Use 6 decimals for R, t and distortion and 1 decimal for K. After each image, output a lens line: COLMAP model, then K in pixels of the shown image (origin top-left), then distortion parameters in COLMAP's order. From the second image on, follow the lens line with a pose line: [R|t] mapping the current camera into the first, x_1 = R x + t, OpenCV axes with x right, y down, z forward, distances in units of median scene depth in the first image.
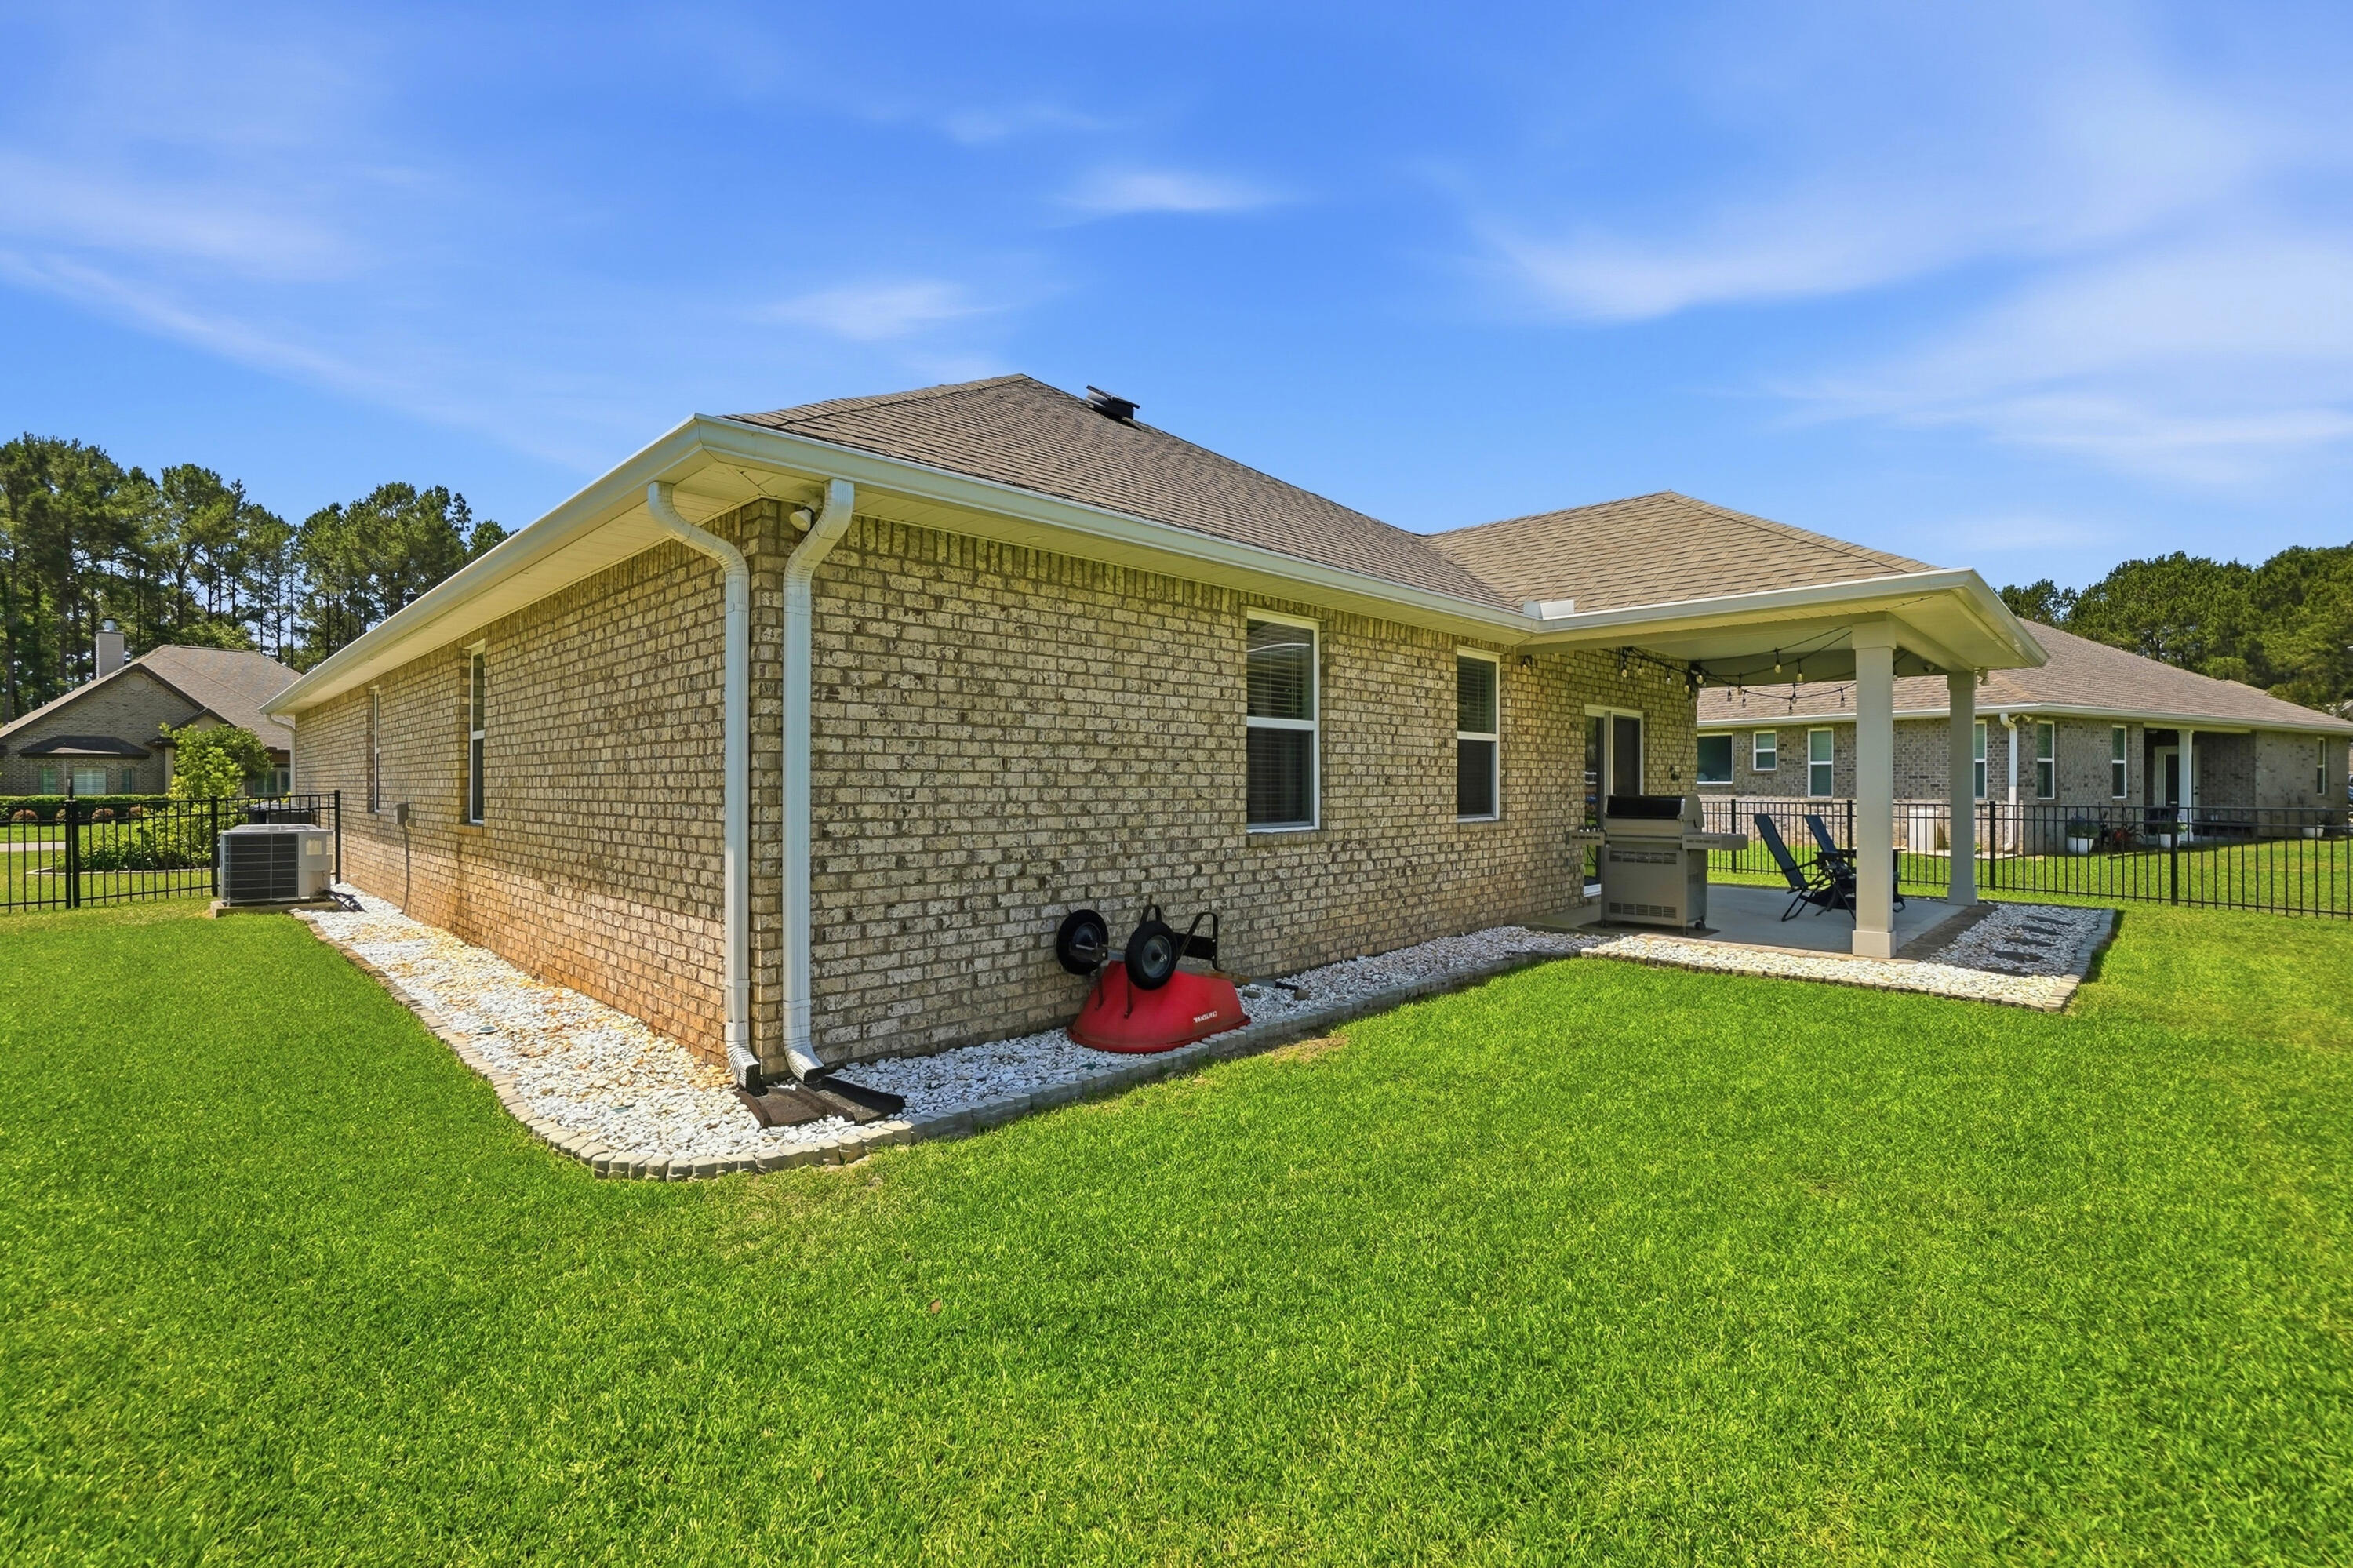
lens RADIAL K [[1049.5, 0, 1153.8], [0, 1049.5, 780.9], [0, 0, 1]] dist [-0.059824, 0.013415]
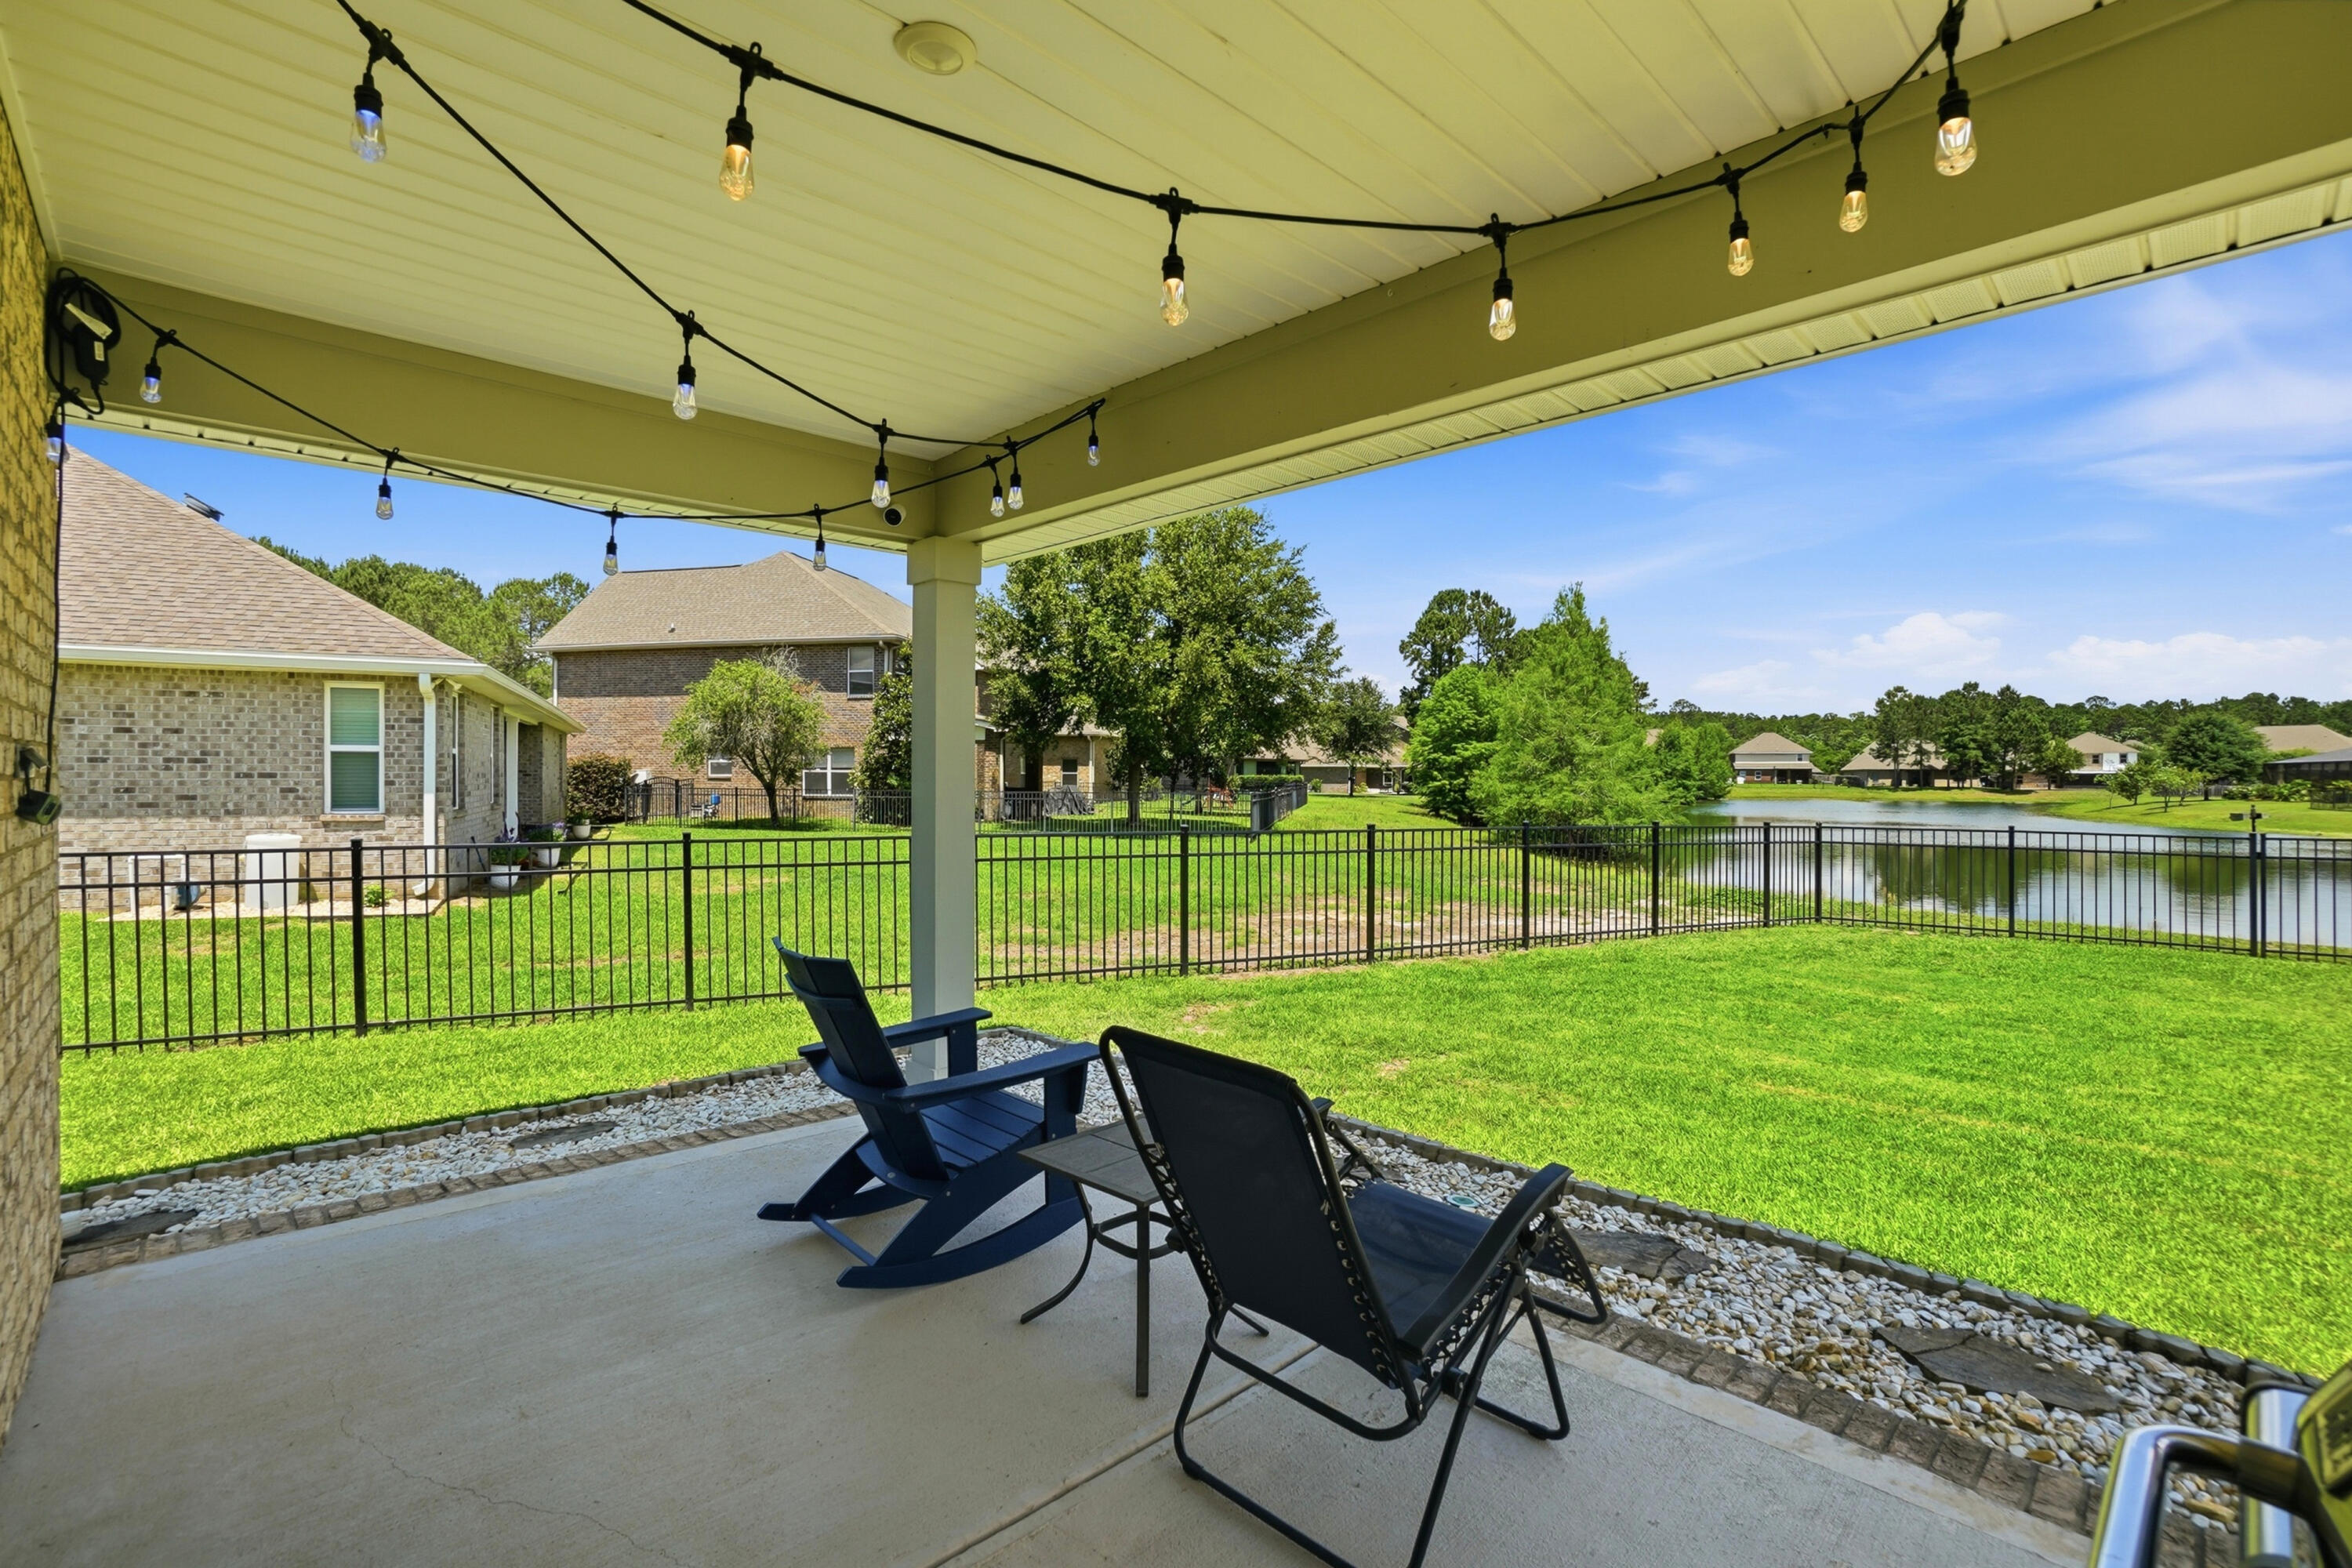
lens RADIAL K [[1049.0, 0, 1182.2], [0, 1049.0, 790.4], [0, 0, 1]] dist [-0.059824, 0.013415]
pose [[0.019267, -0.009244, 0.999772, 0.551211], [-0.012457, 0.999877, 0.009485, -0.017994], [-0.999737, -0.012636, 0.019150, 1.286503]]
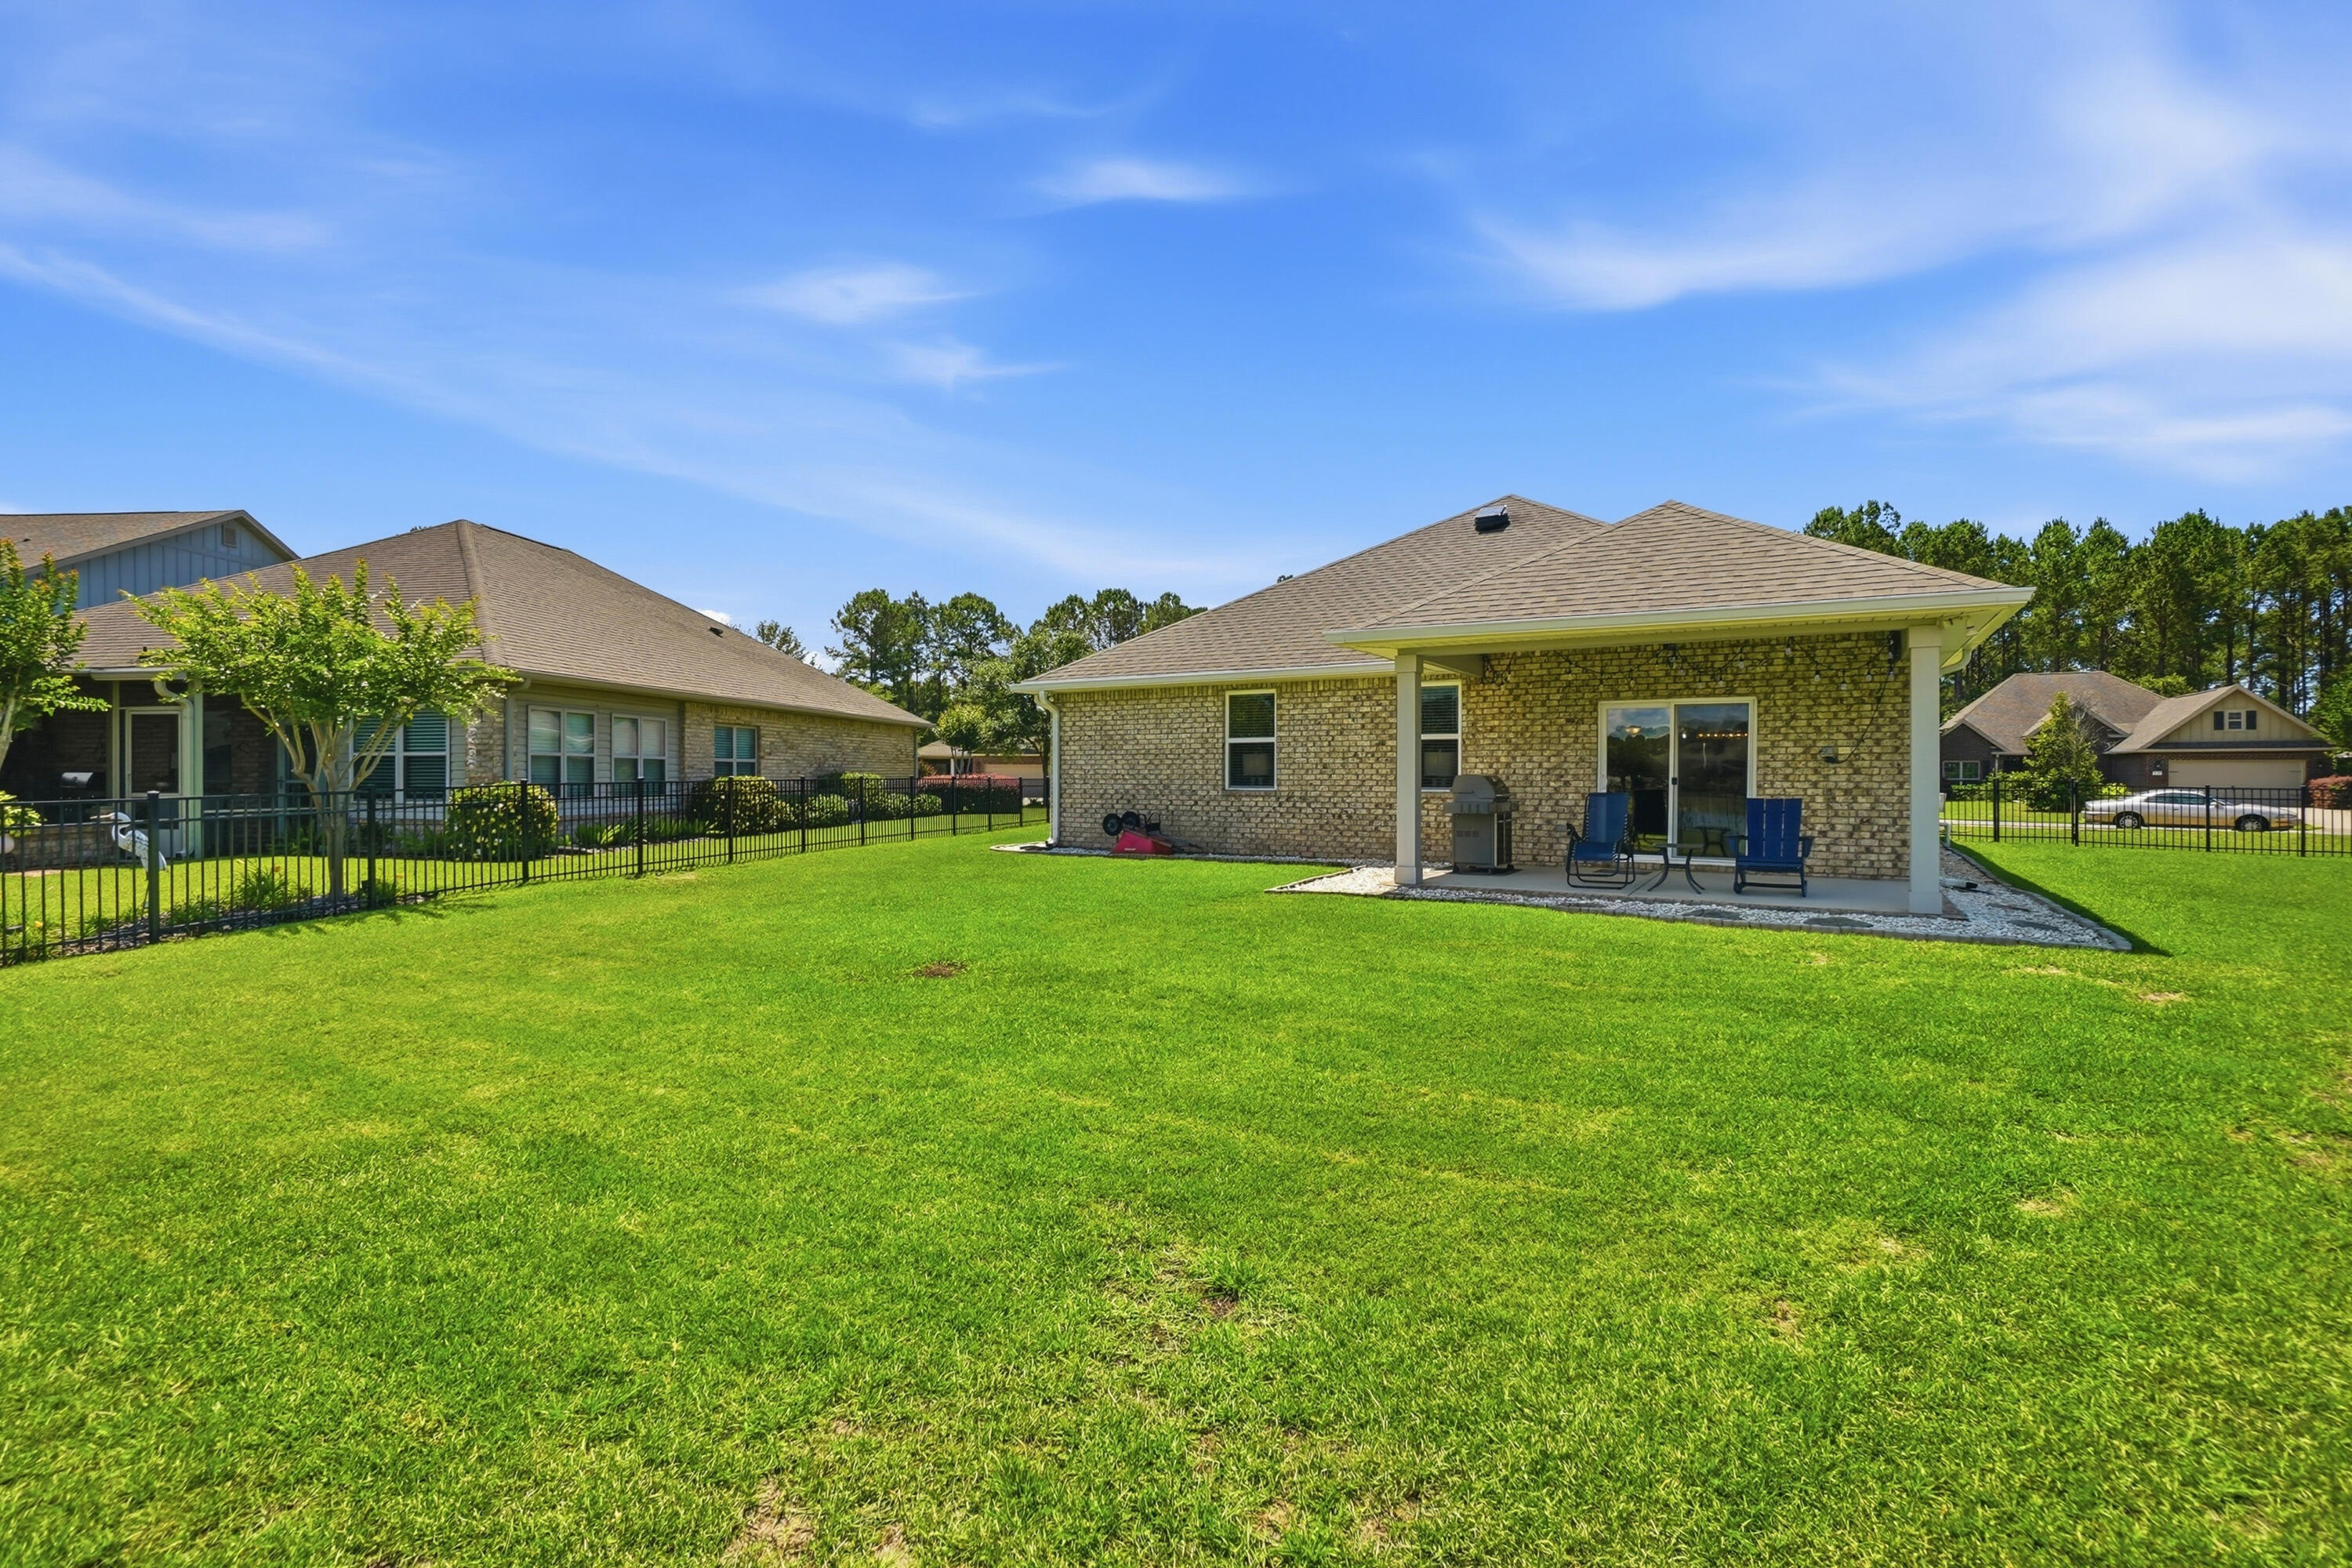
lens RADIAL K [[1049.0, 0, 1167.4], [0, 1049.0, 777.2], [0, 0, 1]] dist [-0.059824, 0.013415]
pose [[0.226954, 0.006821, -0.973881, 2.108744], [0.004856, 0.999955, 0.008135, 0.003380], [0.973893, -0.006576, 0.226911, 0.325282]]
